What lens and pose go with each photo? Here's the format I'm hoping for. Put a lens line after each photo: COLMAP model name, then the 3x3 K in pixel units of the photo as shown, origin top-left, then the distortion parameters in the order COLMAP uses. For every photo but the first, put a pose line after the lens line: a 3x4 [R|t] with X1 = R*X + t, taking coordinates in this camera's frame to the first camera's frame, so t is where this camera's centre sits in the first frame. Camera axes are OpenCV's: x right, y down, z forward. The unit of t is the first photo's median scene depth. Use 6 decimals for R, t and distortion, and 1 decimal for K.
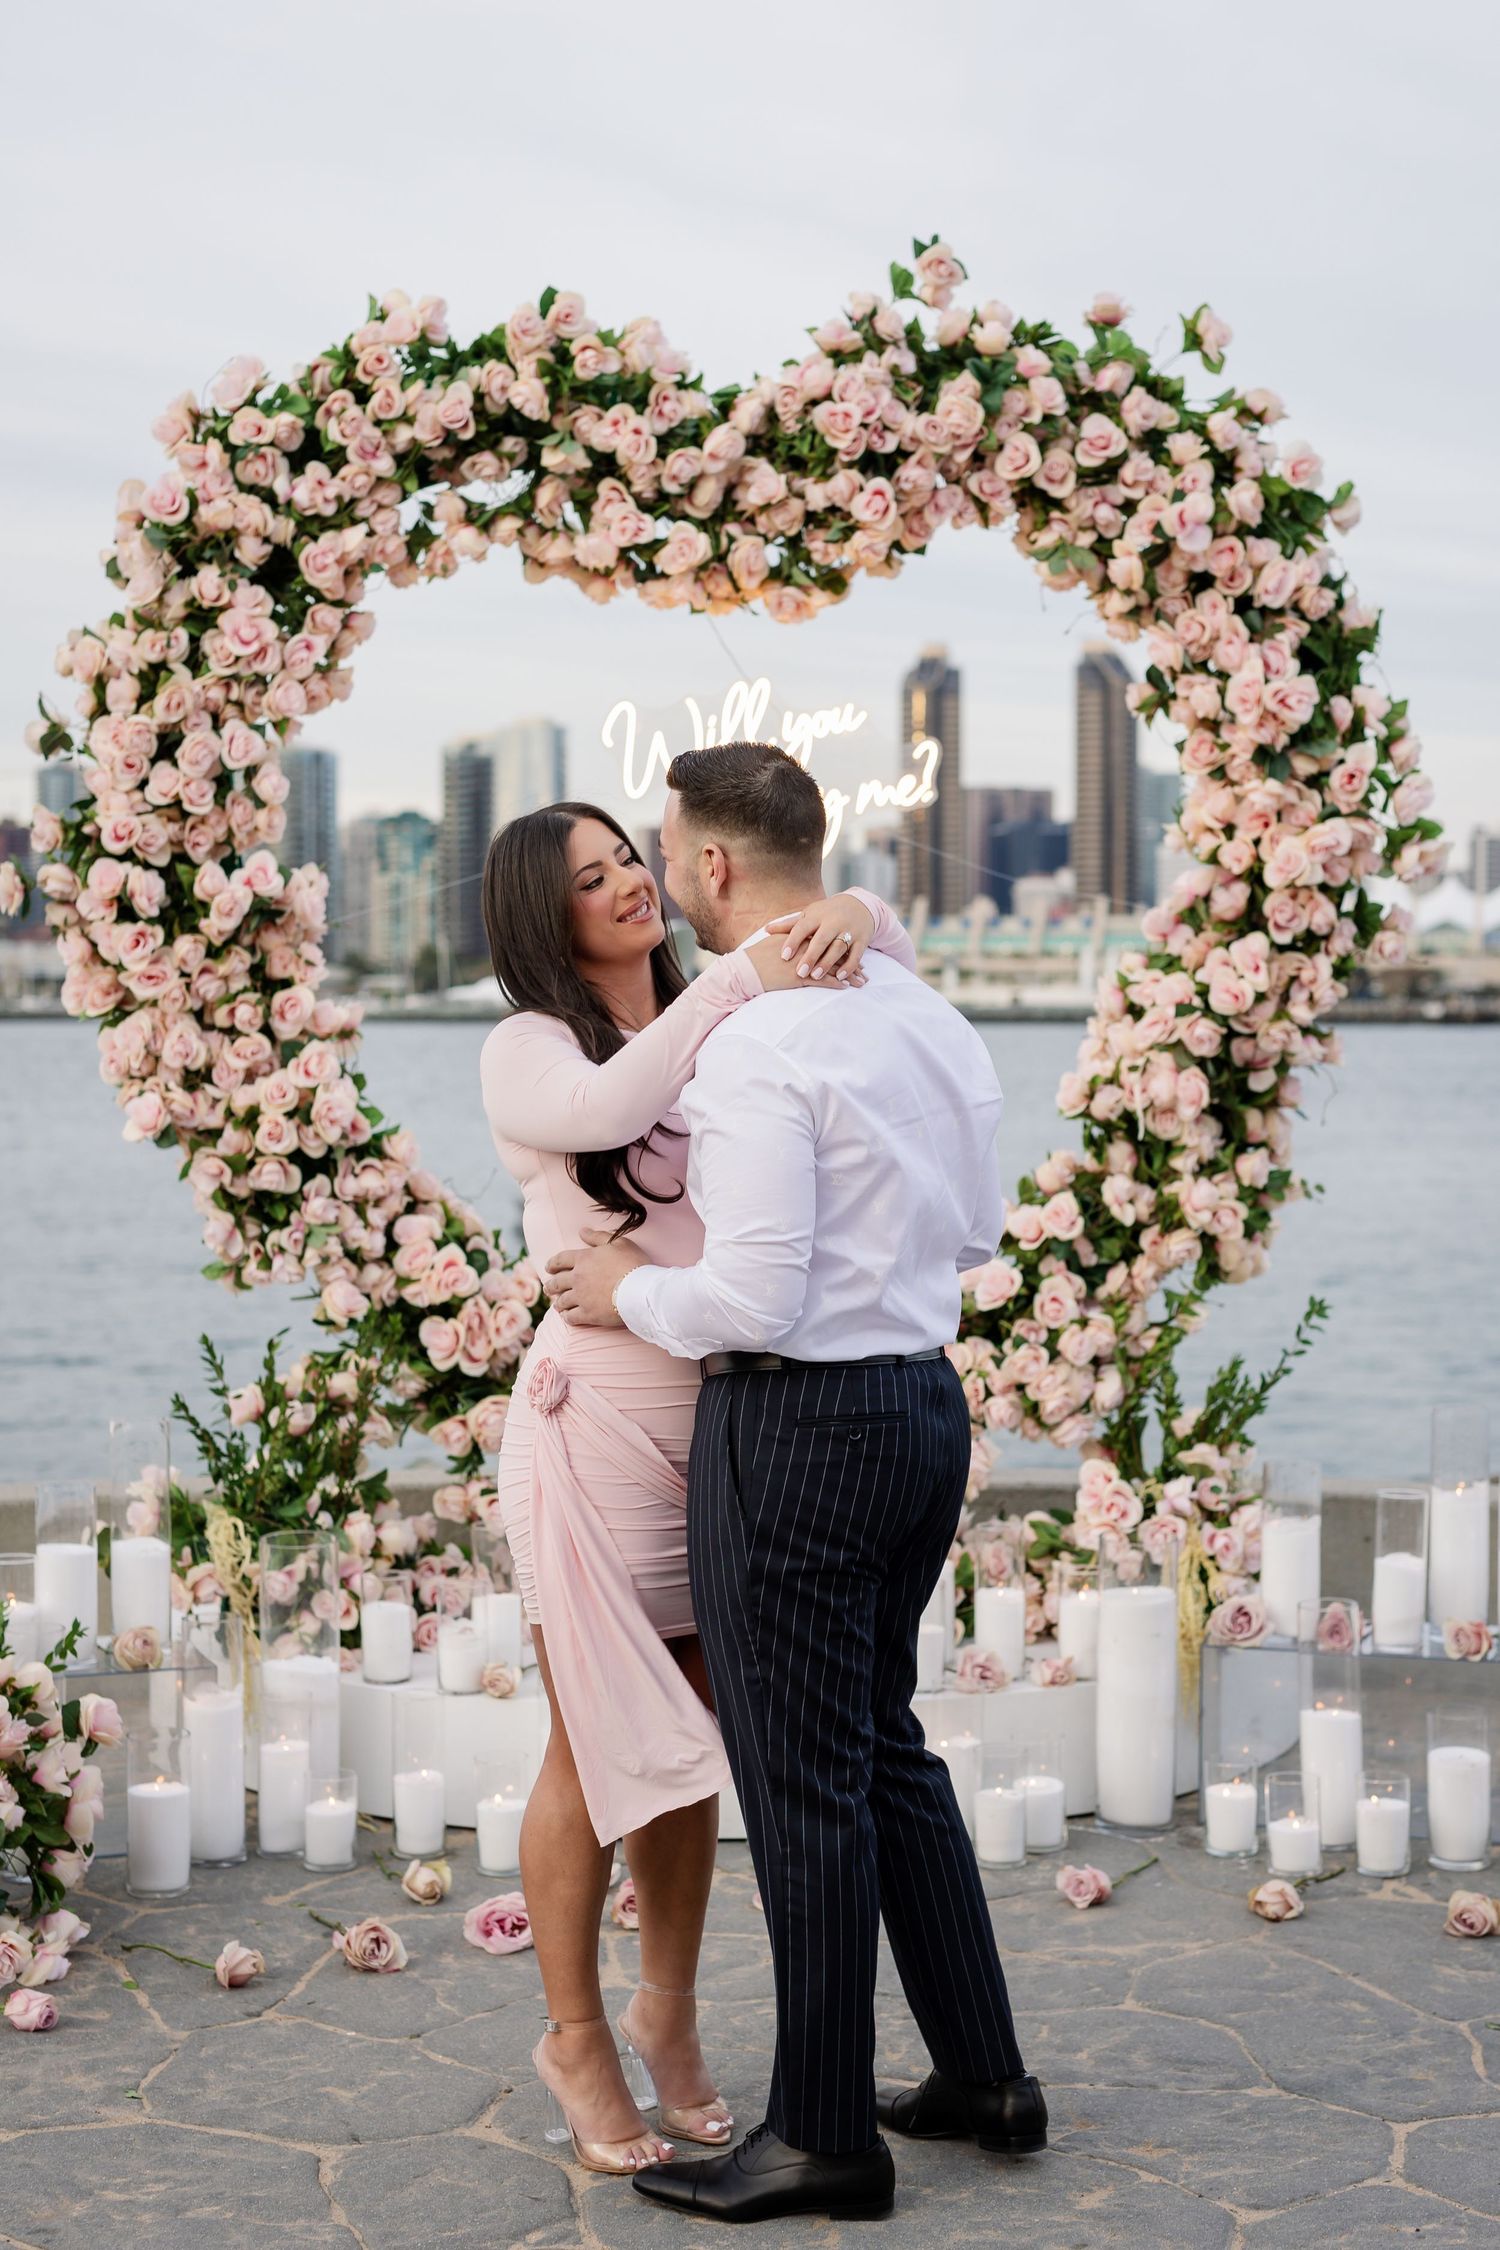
lens RADIAL K [[3552.1, 0, 747.3], [0, 3552.1, 1080.4], [0, 0, 1]] dist [-0.004493, 0.000000]
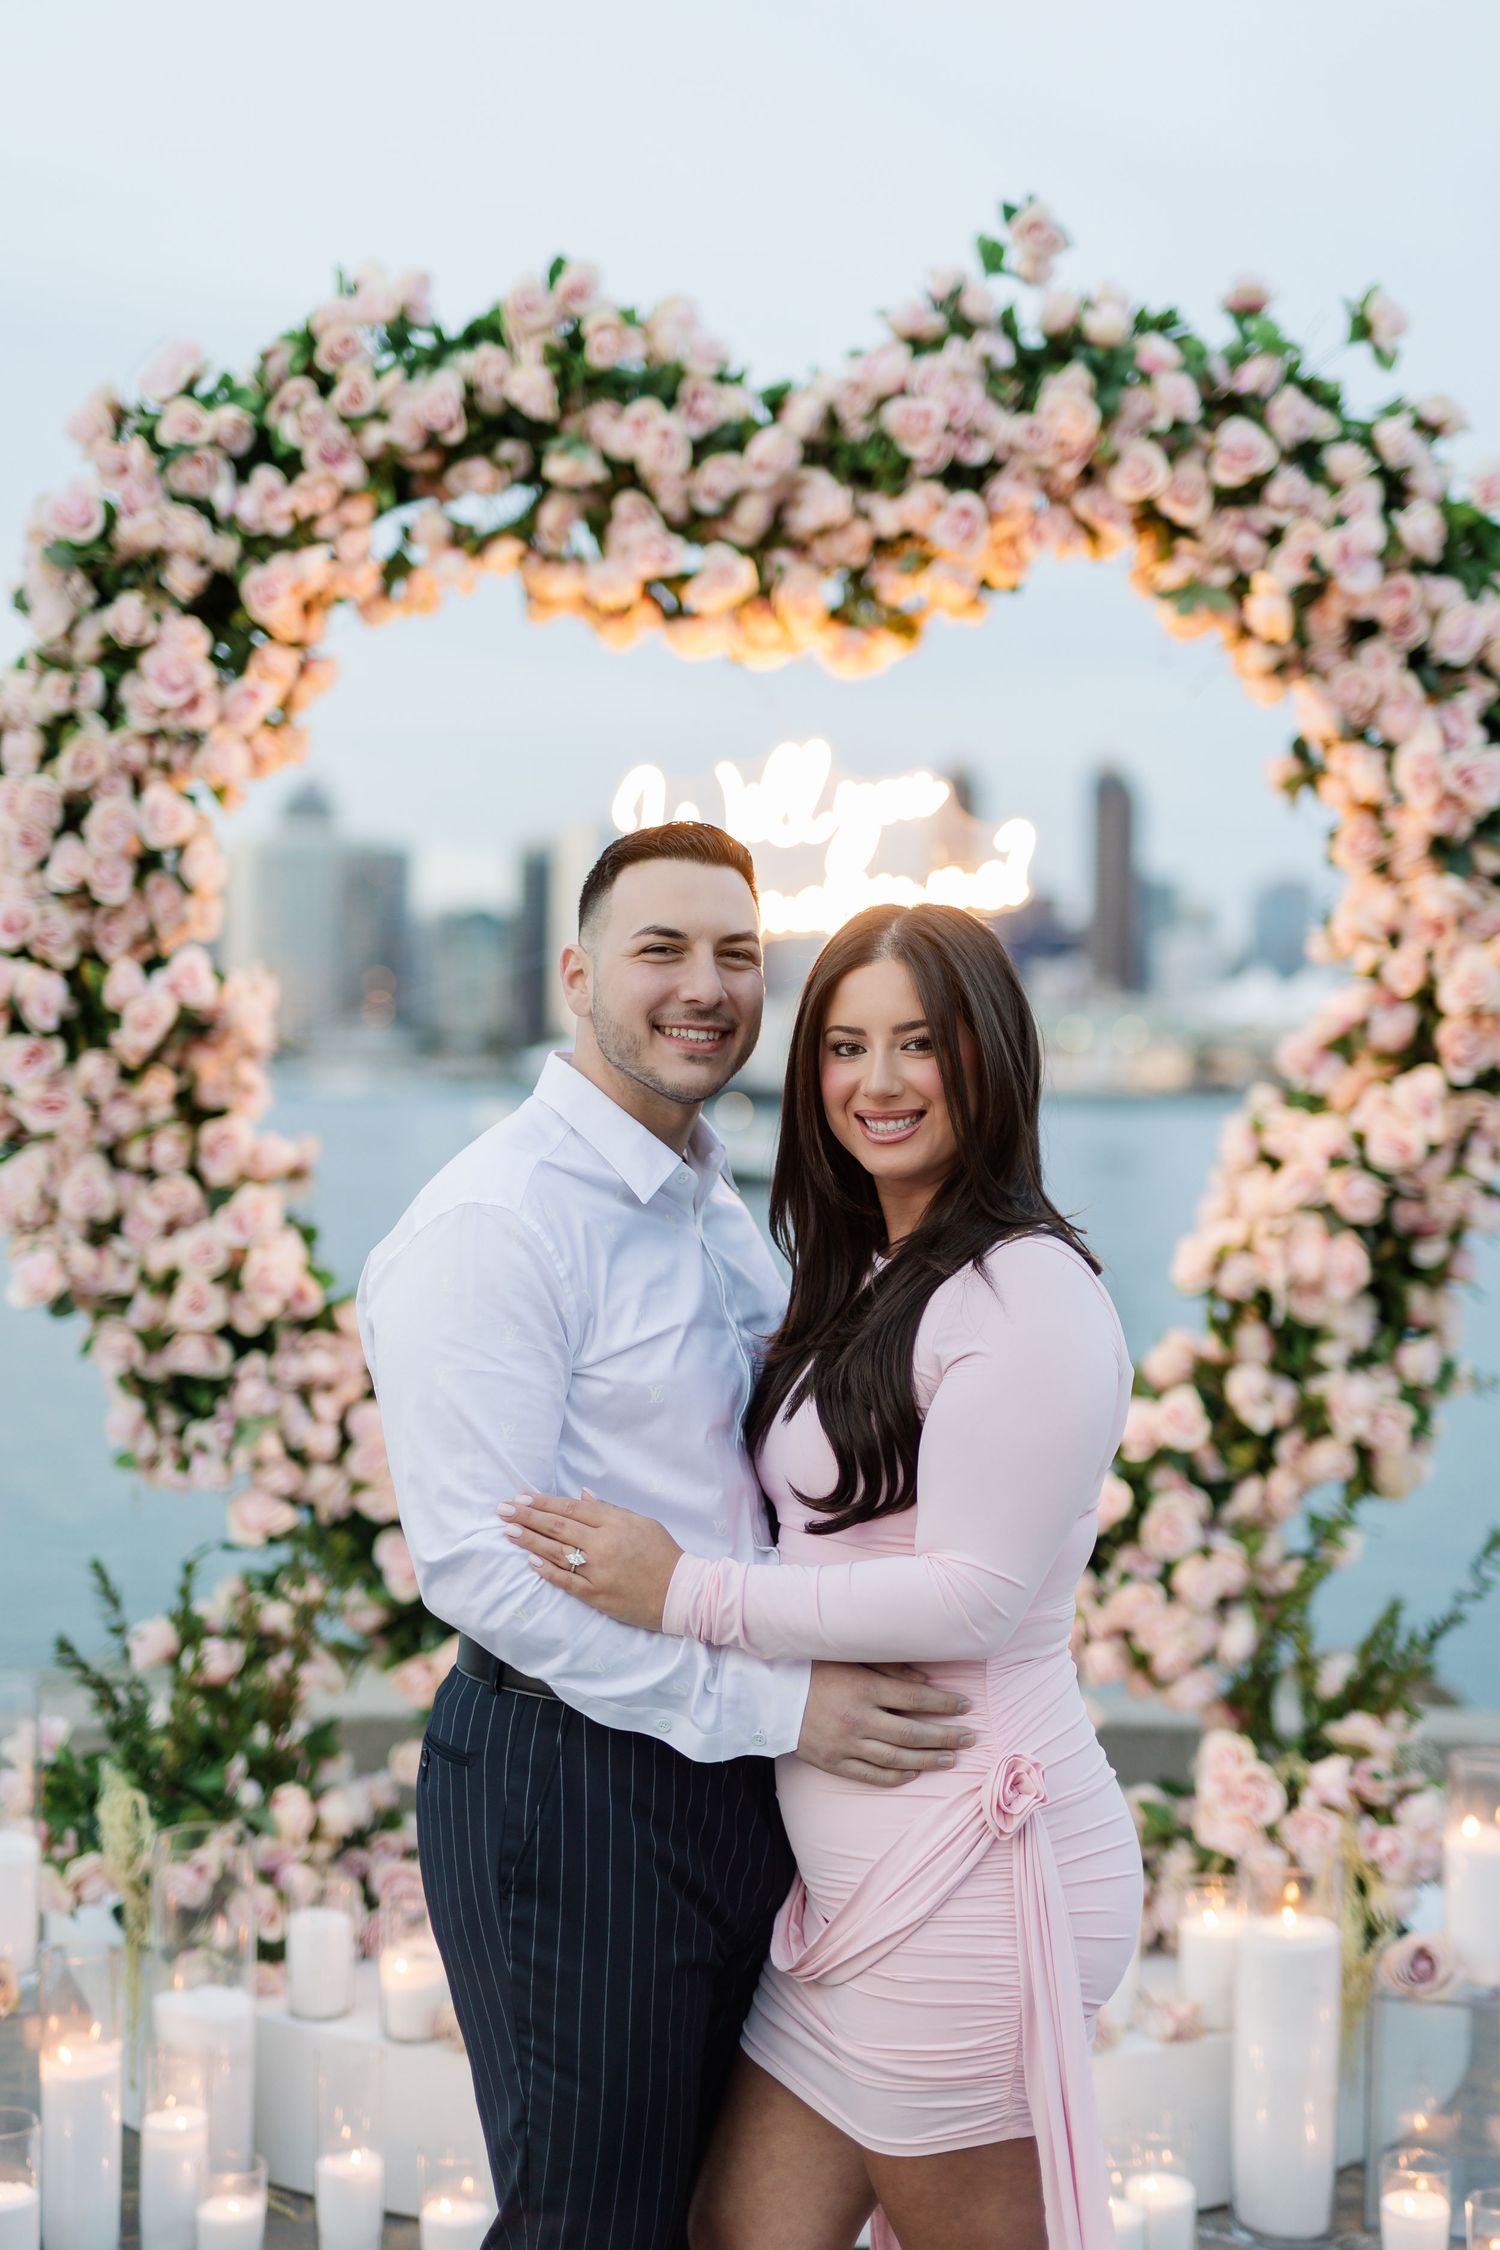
lens RADIAL K [[3210.8, 0, 733.7], [0, 3210.8, 1072.6], [0, 0, 1]] dist [0.004485, 0.000000]
pose [[0.999784, 0.014680, -0.014731, -0.002624], [-0.015033, 0.999596, -0.024114, -0.020901], [0.014371, 0.024331, 0.999601, 0.276069]]
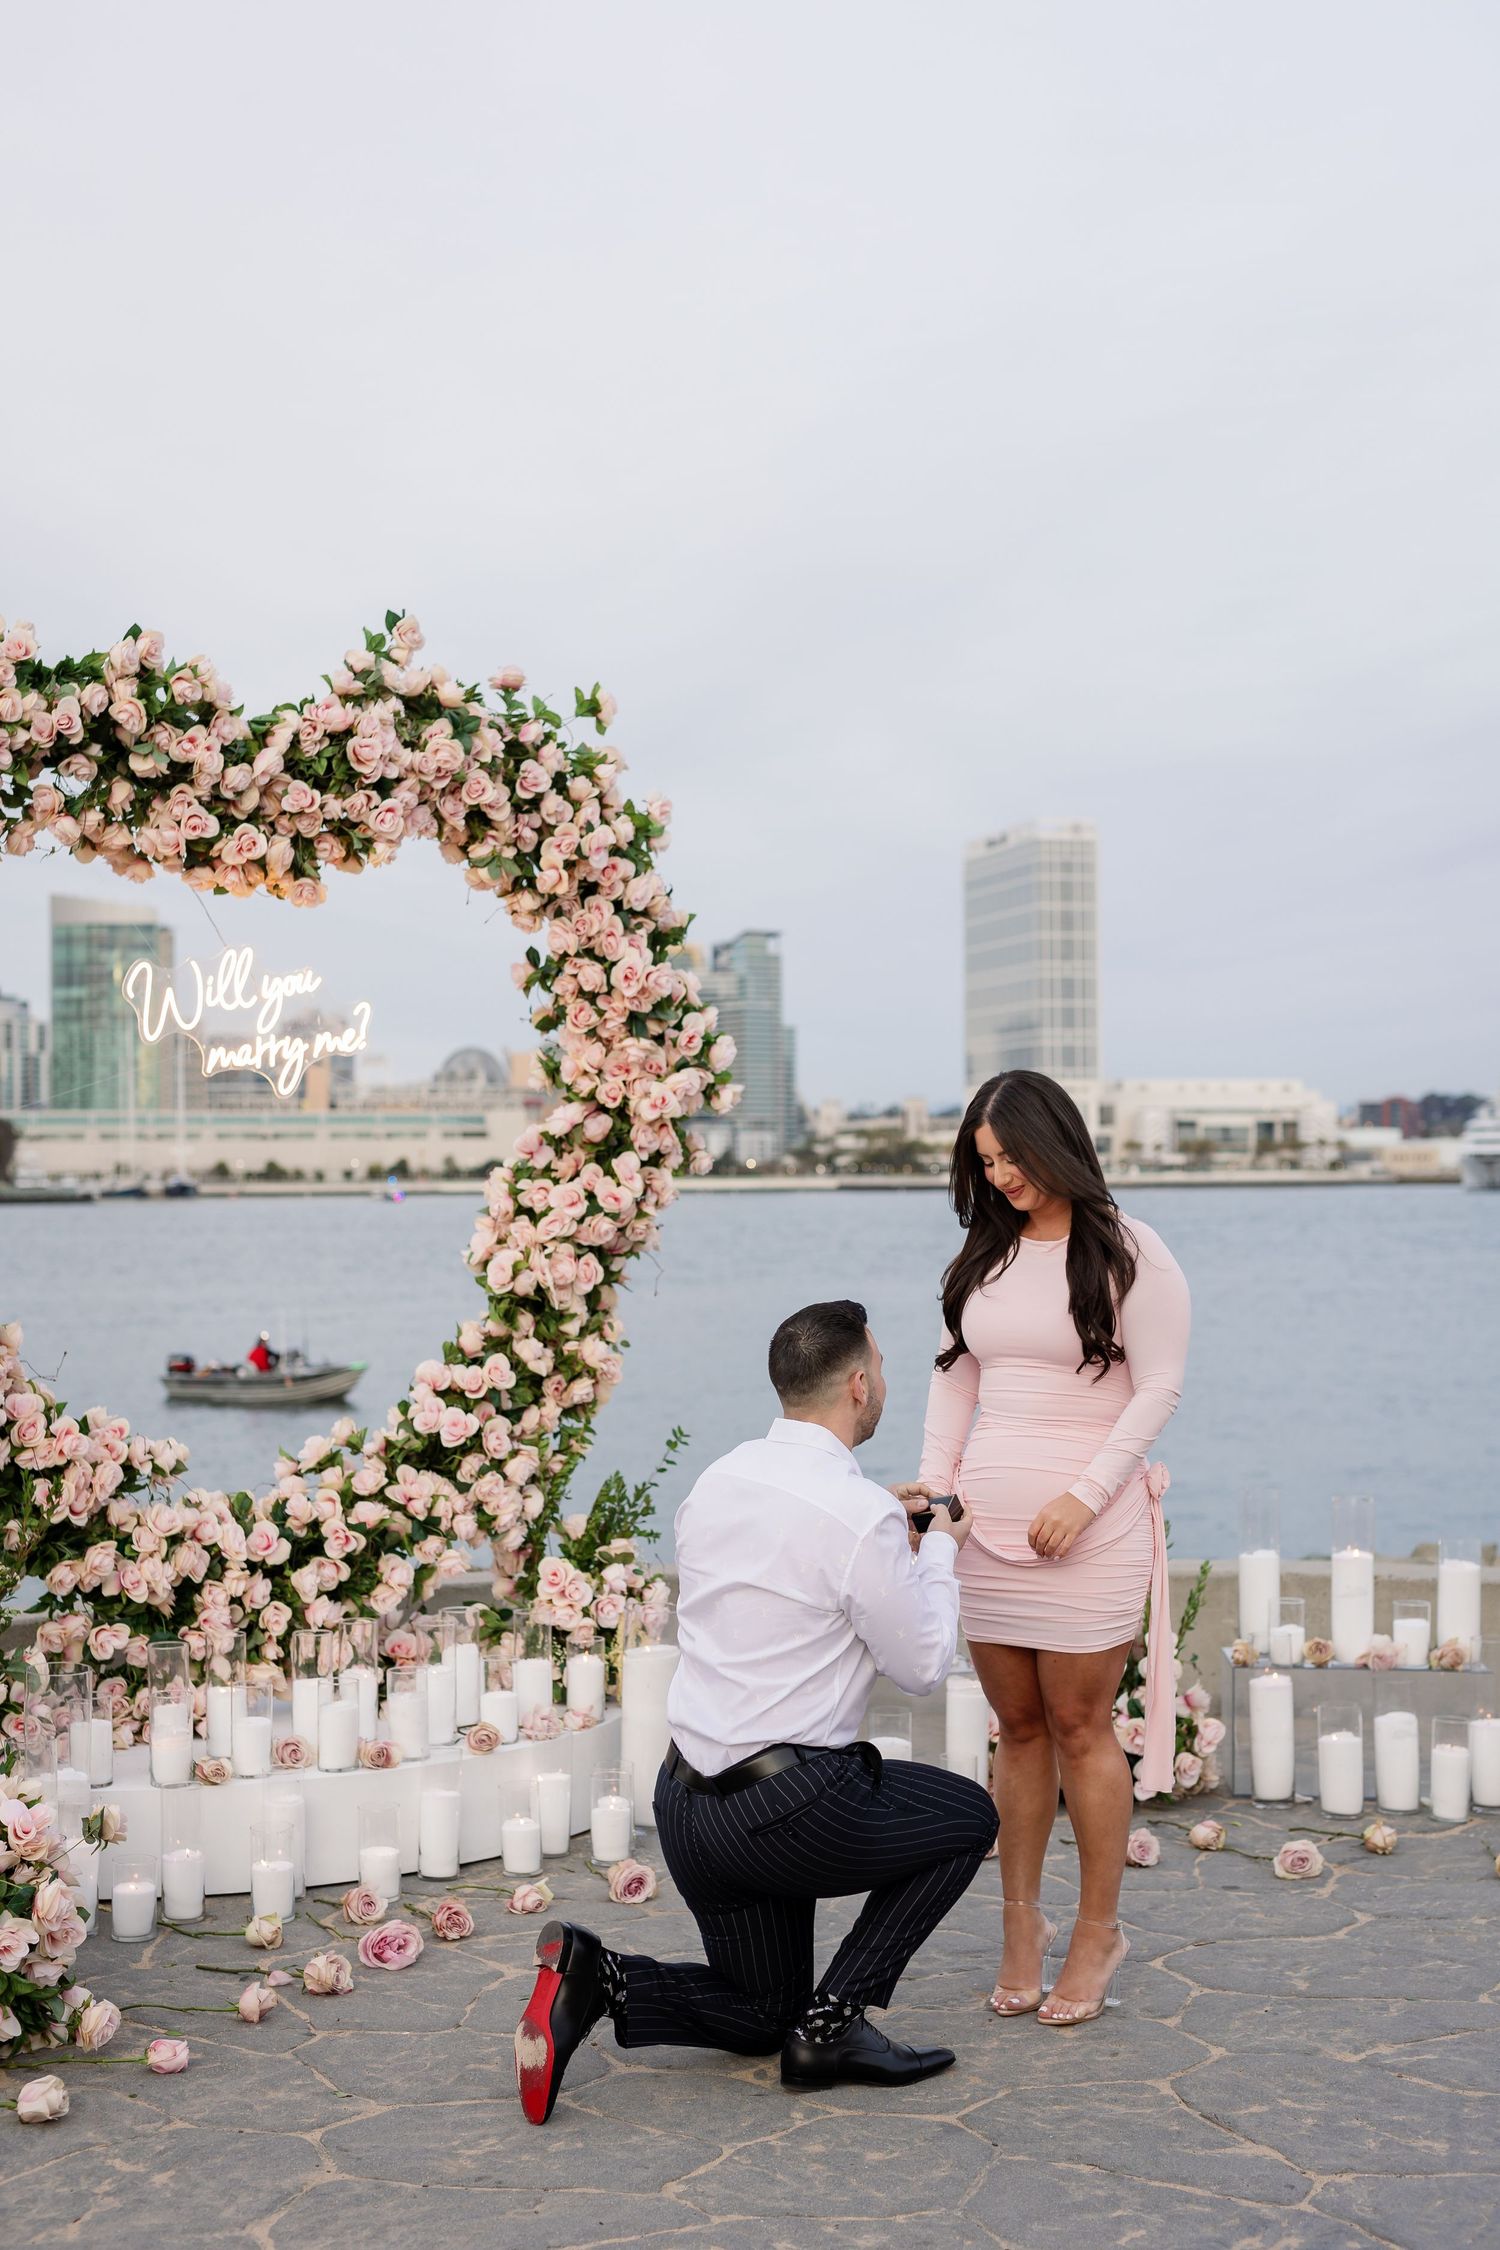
lens RADIAL K [[3210.8, 0, 767.3], [0, 3210.8, 1093.8], [0, 0, 1]] dist [0.004485, 0.000000]
pose [[0.820195, 0.008453, 0.572022, -0.507390], [0.020329, 0.998829, -0.043909, -0.009643], [-0.571723, 0.047643, 0.819062, -0.020379]]
